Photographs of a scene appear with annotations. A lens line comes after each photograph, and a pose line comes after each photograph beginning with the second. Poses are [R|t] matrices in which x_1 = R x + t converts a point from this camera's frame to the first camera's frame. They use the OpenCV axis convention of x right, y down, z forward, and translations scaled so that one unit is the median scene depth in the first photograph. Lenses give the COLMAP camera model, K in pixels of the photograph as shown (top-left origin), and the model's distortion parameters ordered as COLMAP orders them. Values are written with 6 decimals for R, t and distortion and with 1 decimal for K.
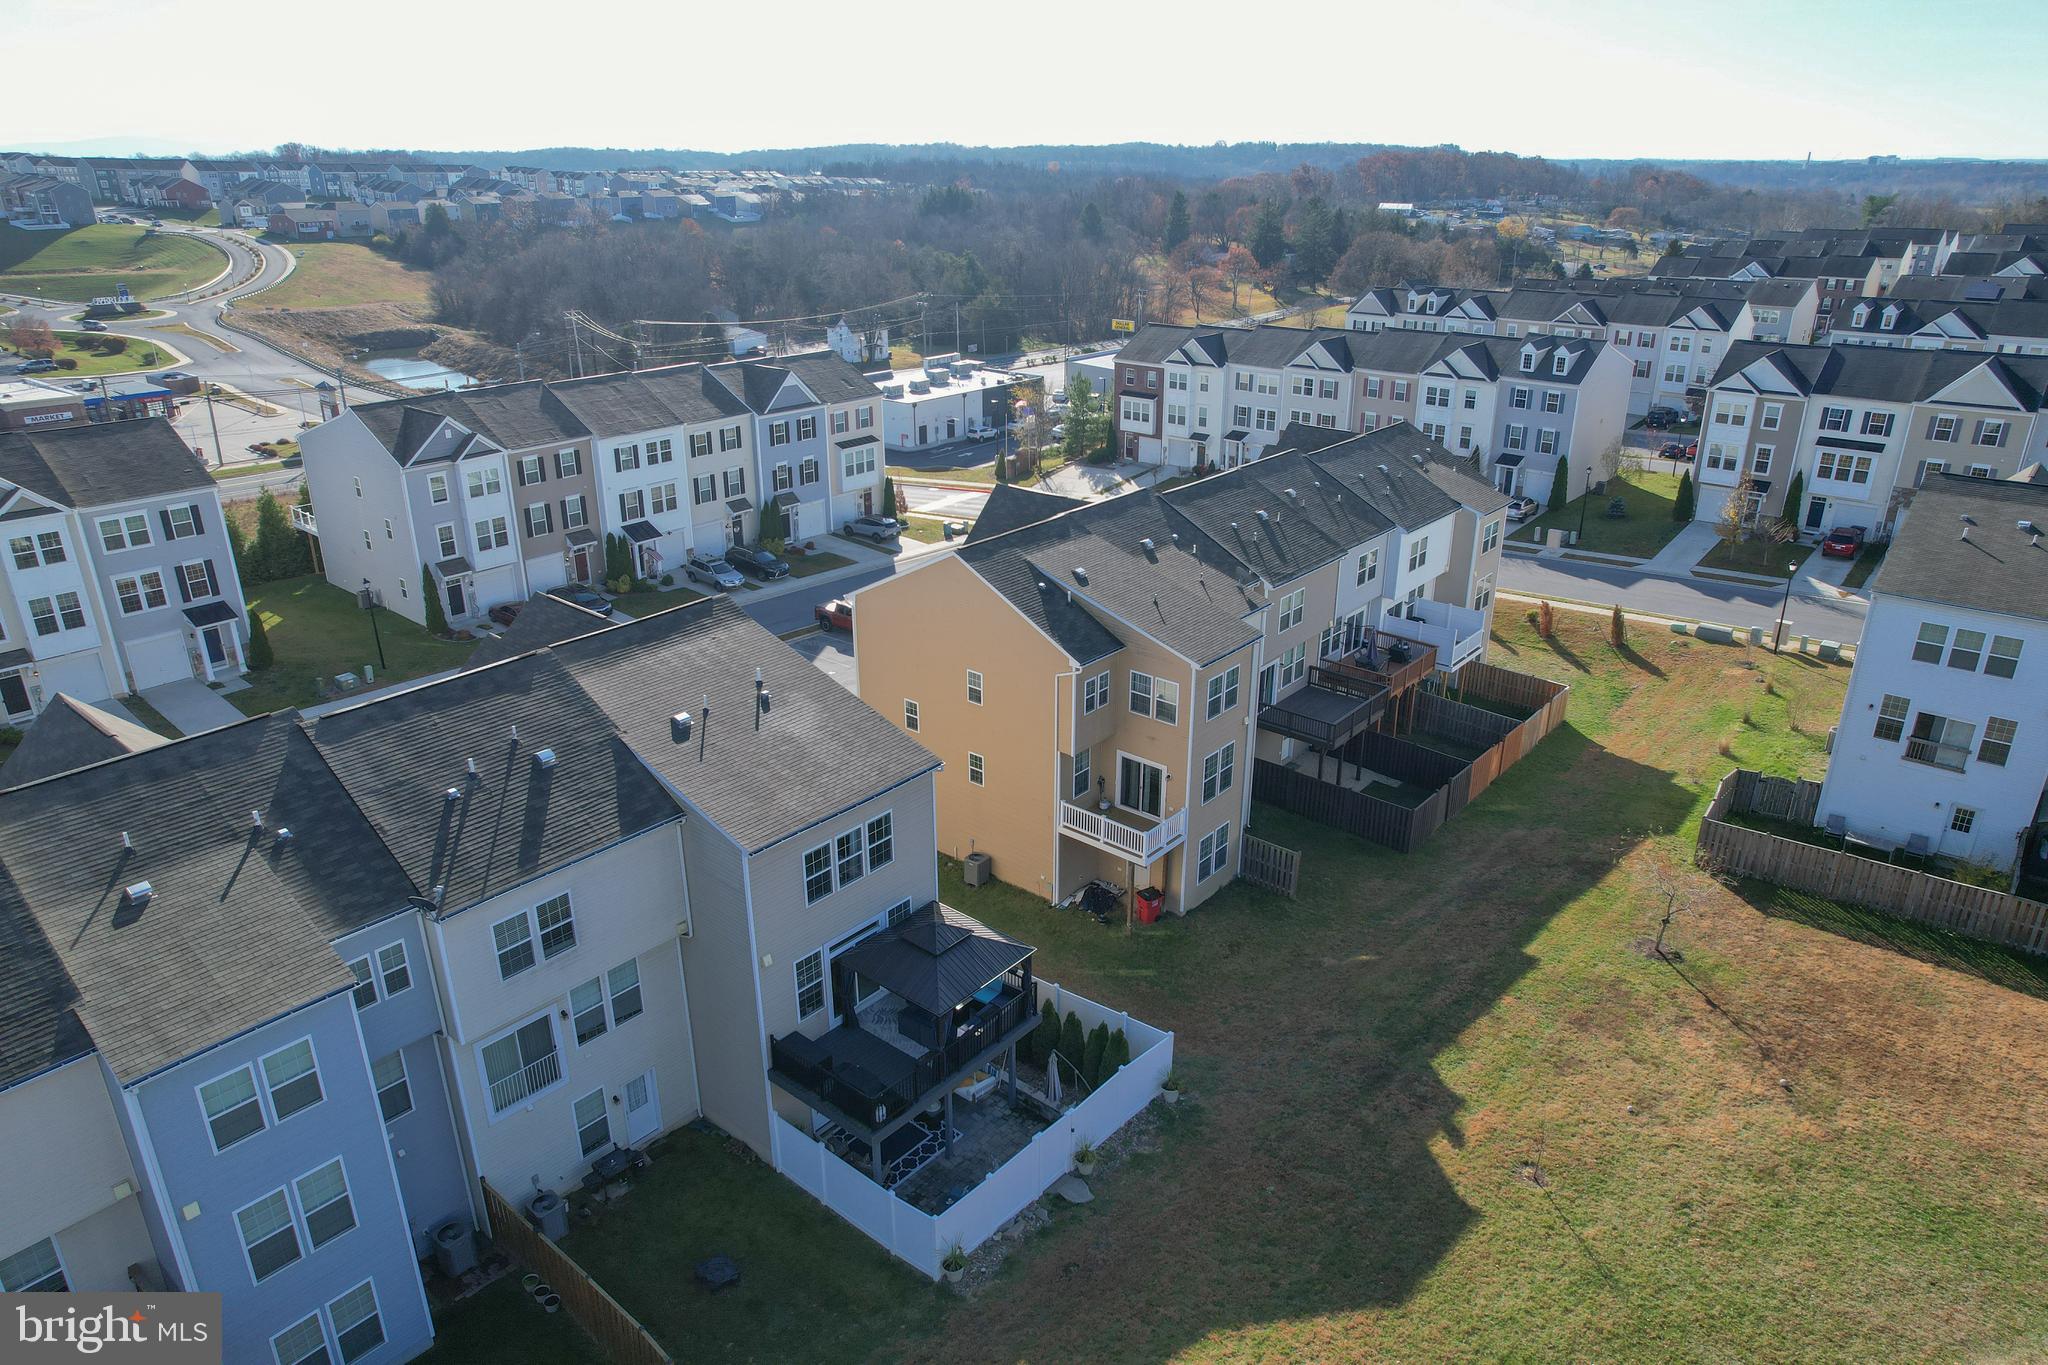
lens RADIAL K [[1296.7, 0, 1024.0], [0, 1296.7, 682.5], [0, 0, 1]] dist [-0.057465, 0.046349]
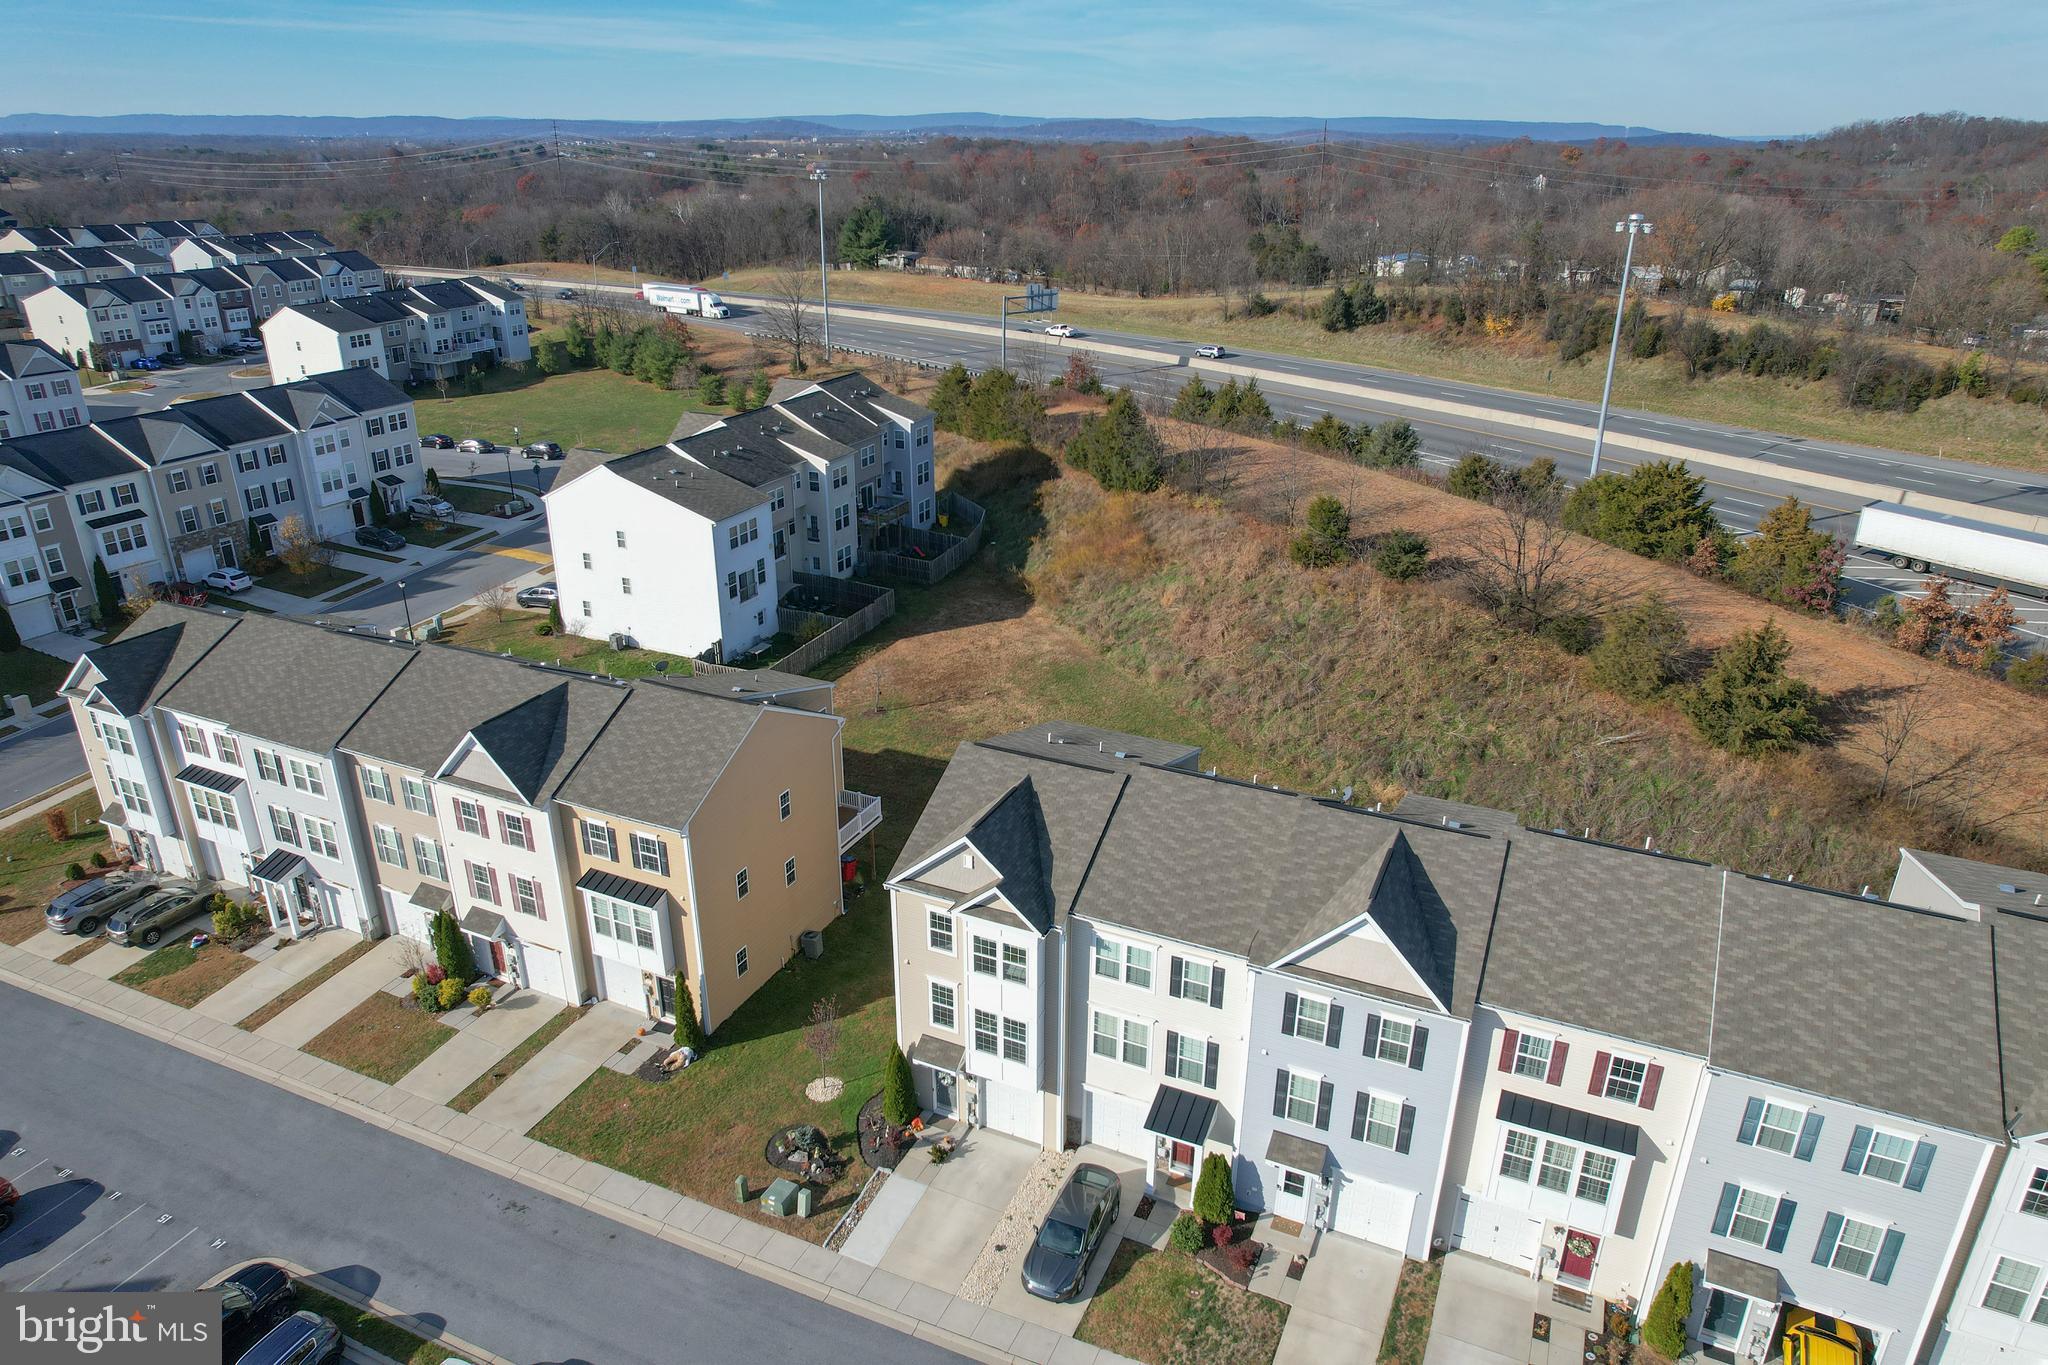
lens RADIAL K [[1296.7, 0, 1024.0], [0, 1296.7, 682.5], [0, 0, 1]] dist [-0.057465, 0.046349]
pose [[-0.286091, -0.368330, 0.884582, -1.075065], [0.354413, 0.817023, 0.454823, -0.536457], [-0.890249, 0.443628, -0.103202, 0.888508]]
